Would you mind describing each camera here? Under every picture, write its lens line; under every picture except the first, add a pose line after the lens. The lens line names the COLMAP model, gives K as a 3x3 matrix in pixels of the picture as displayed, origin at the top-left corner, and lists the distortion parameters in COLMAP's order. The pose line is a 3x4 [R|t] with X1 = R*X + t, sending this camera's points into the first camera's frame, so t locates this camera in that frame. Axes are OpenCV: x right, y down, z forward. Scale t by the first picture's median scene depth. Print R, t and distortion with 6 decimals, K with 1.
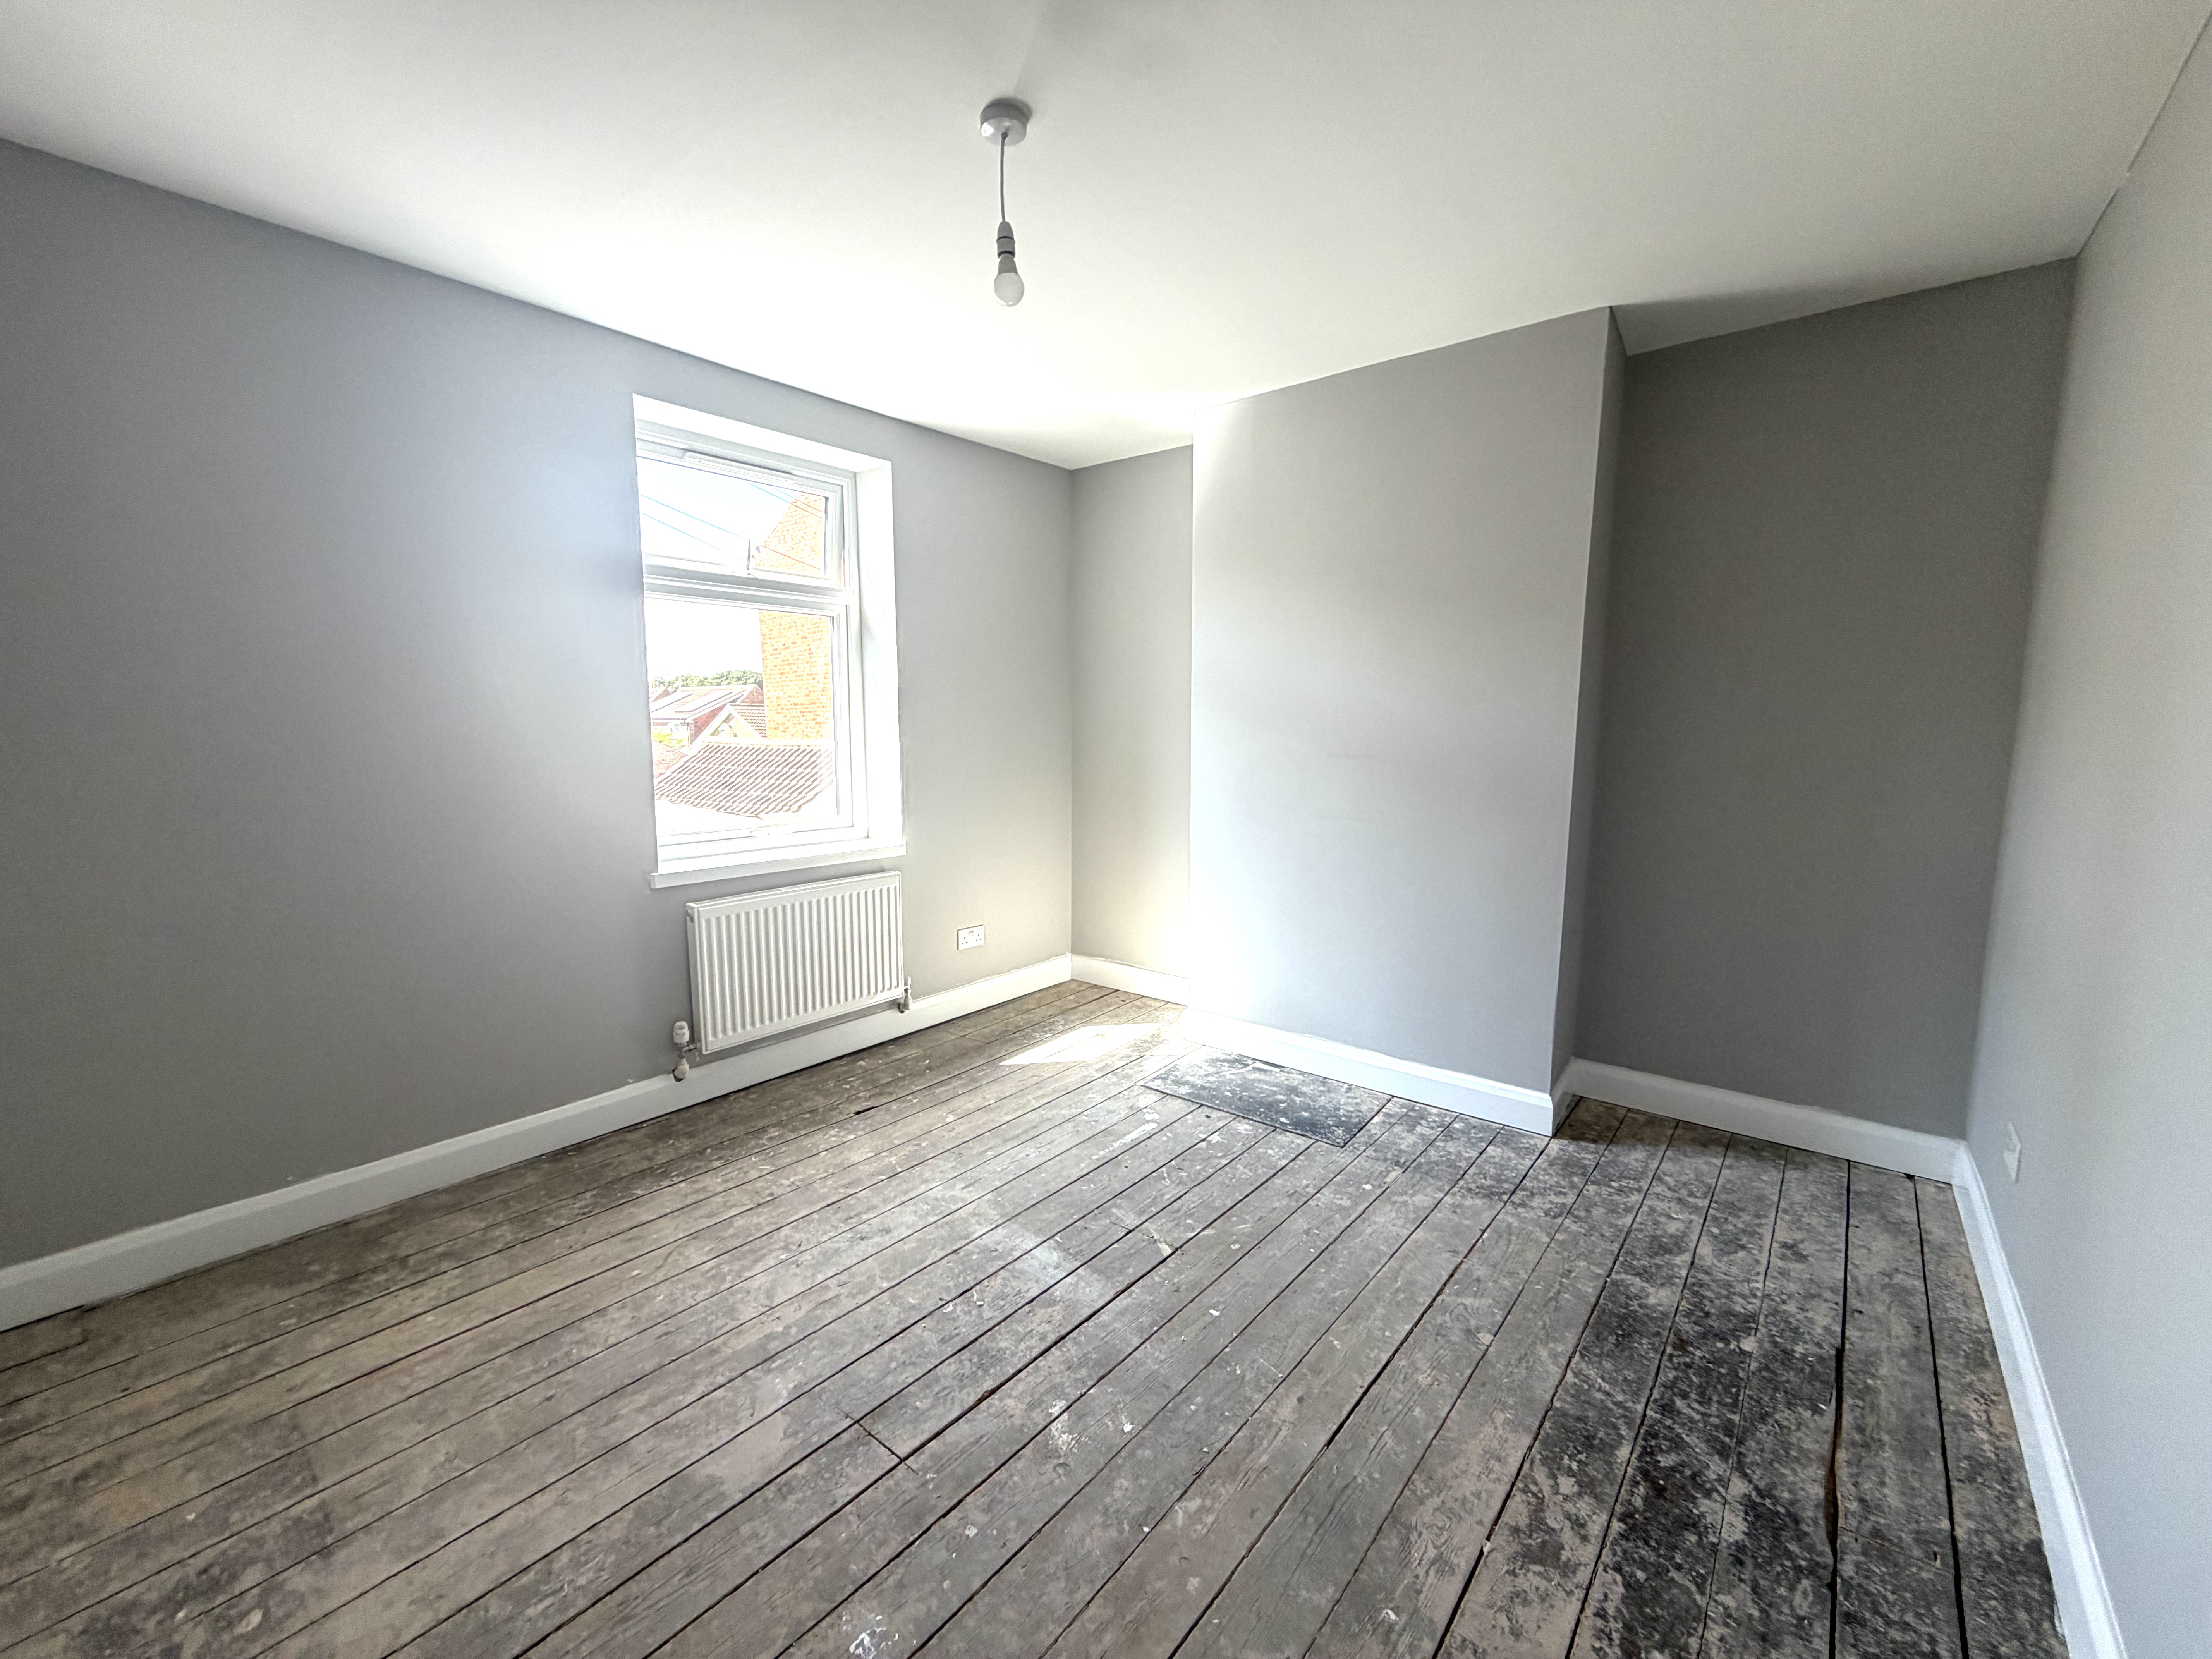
lens RADIAL K [[878.3, 0, 1100.2], [0, 878.3, 827.6], [0, 0, 1]] dist [0.002679, 0.000100]
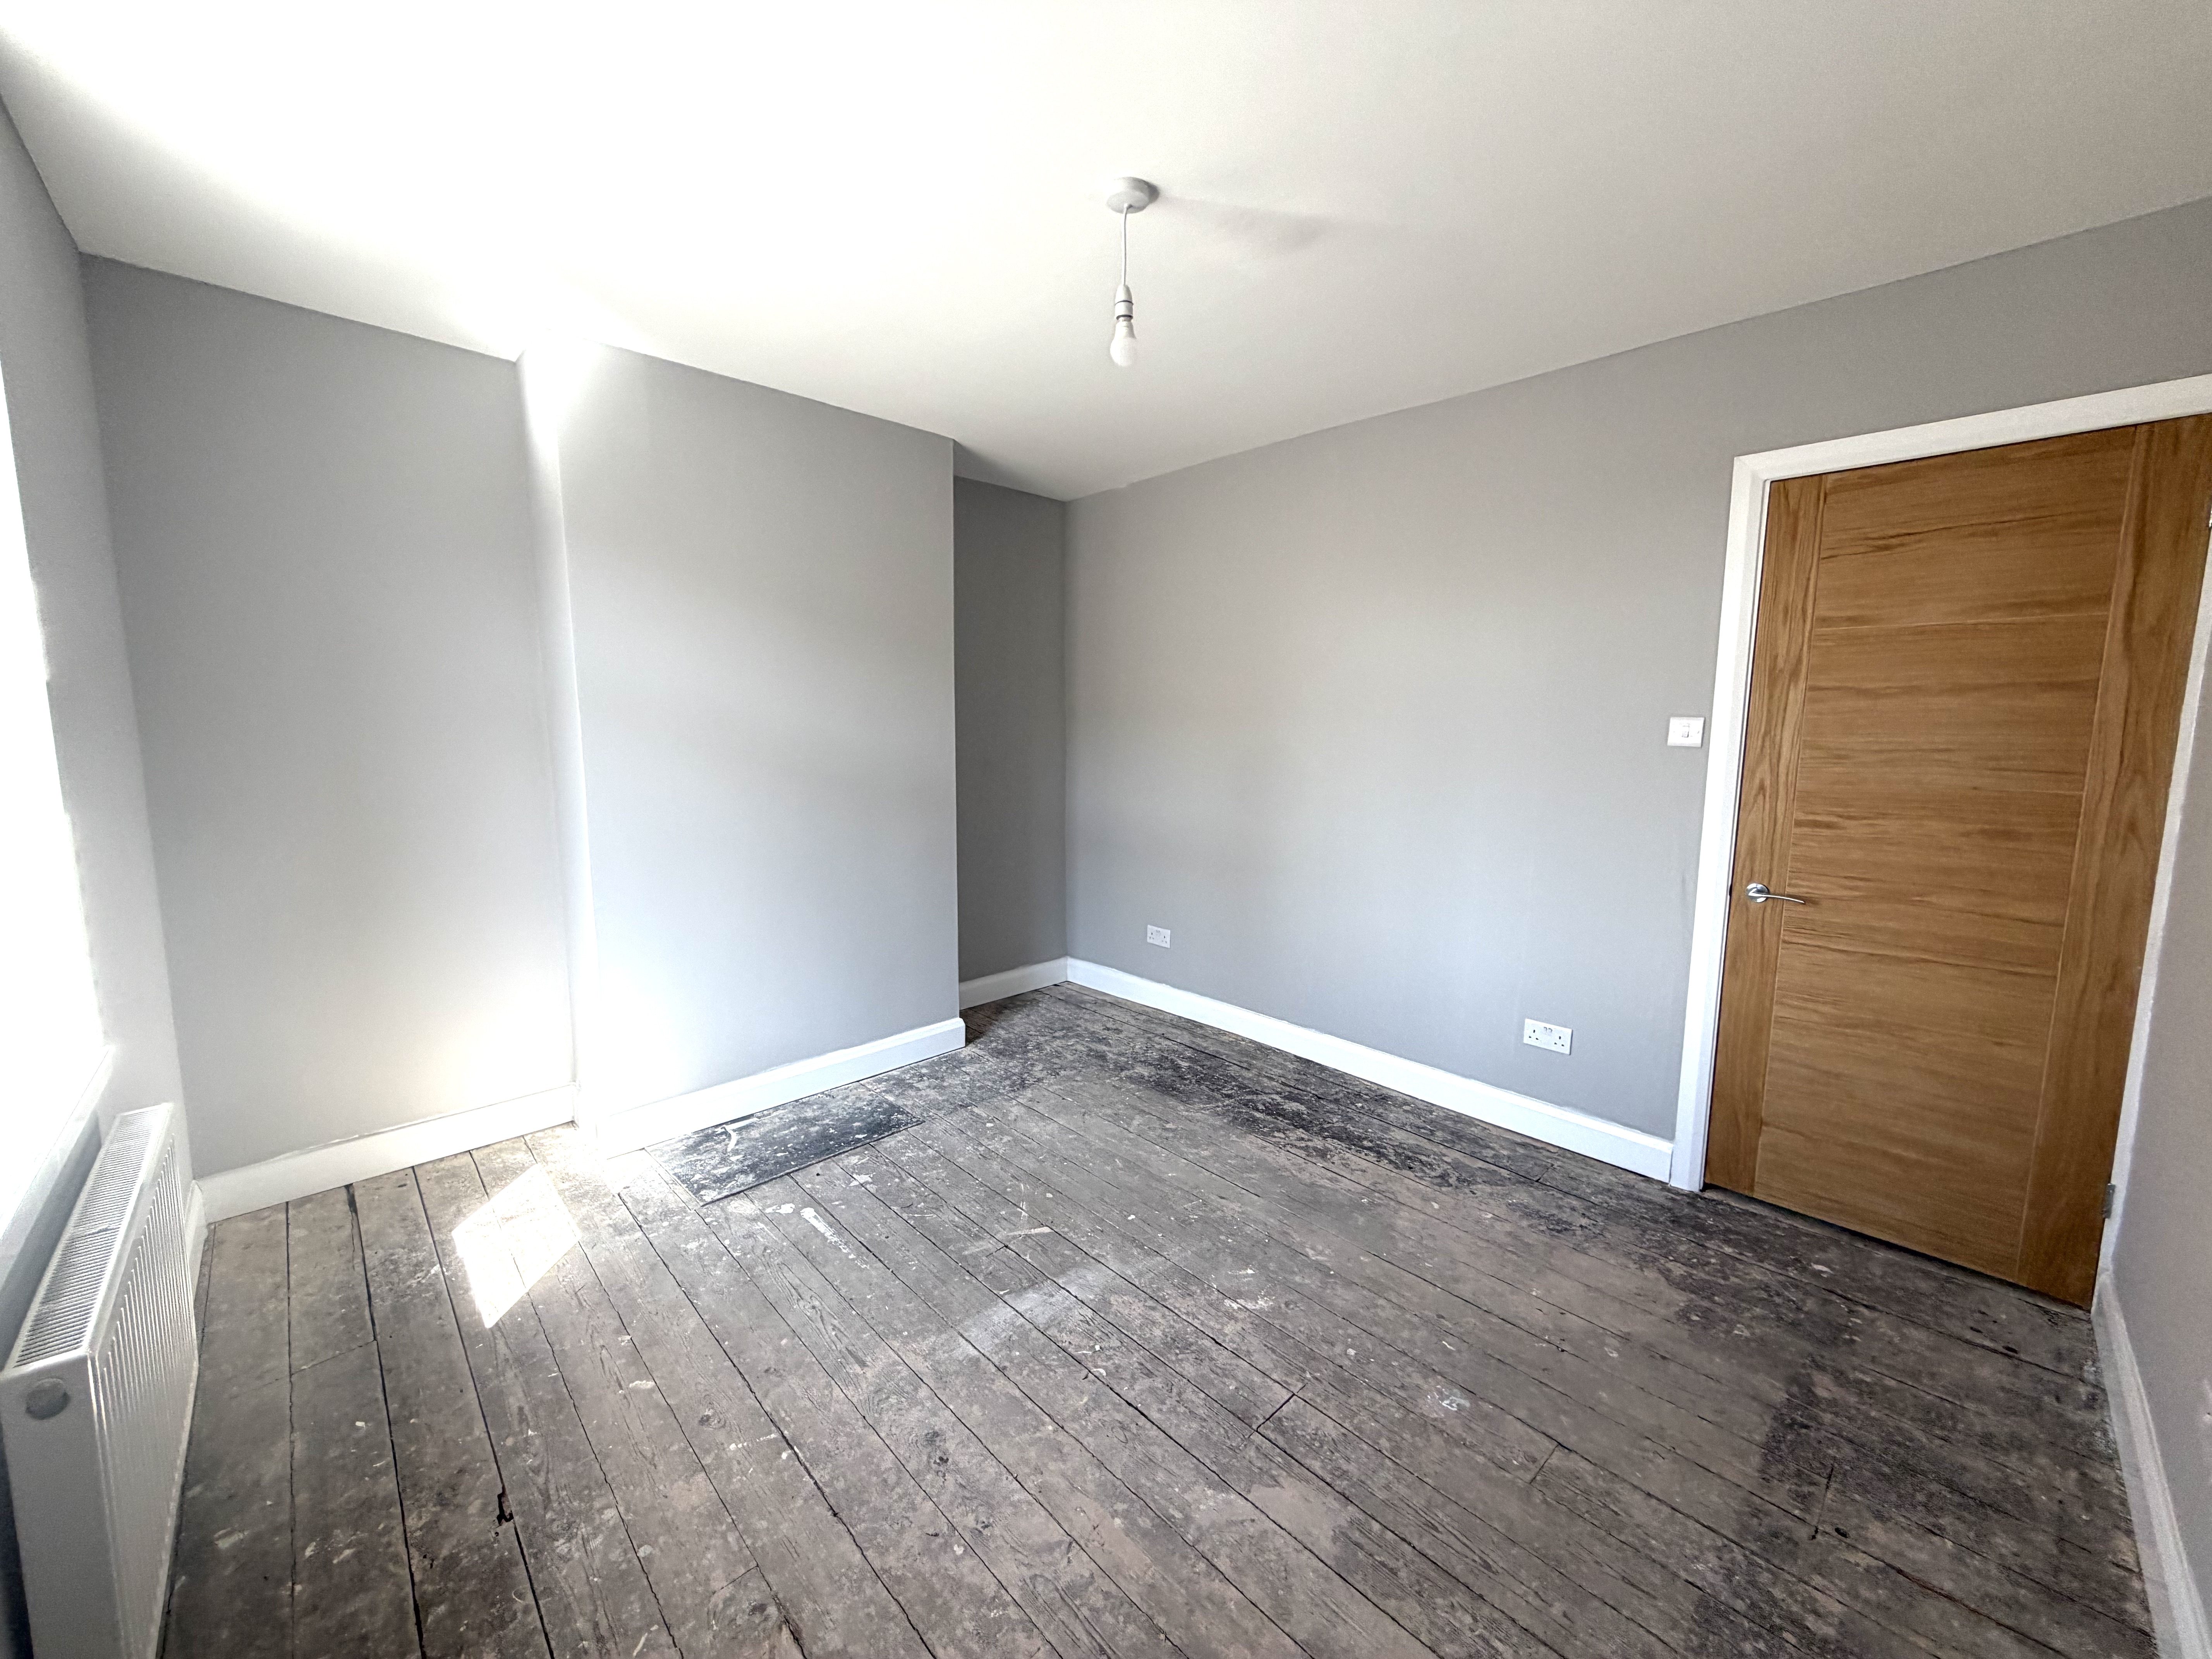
lens RADIAL K [[878.3, 0, 1100.2], [0, 878.3, 827.6], [0, 0, 1]] dist [0.002679, 0.000100]
pose [[0.123022, -0.123997, 0.984627, -0.923731], [0.112818, 0.987479, 0.110260, -0.130110], [-0.985970, 0.097519, 0.135470, 0.717325]]
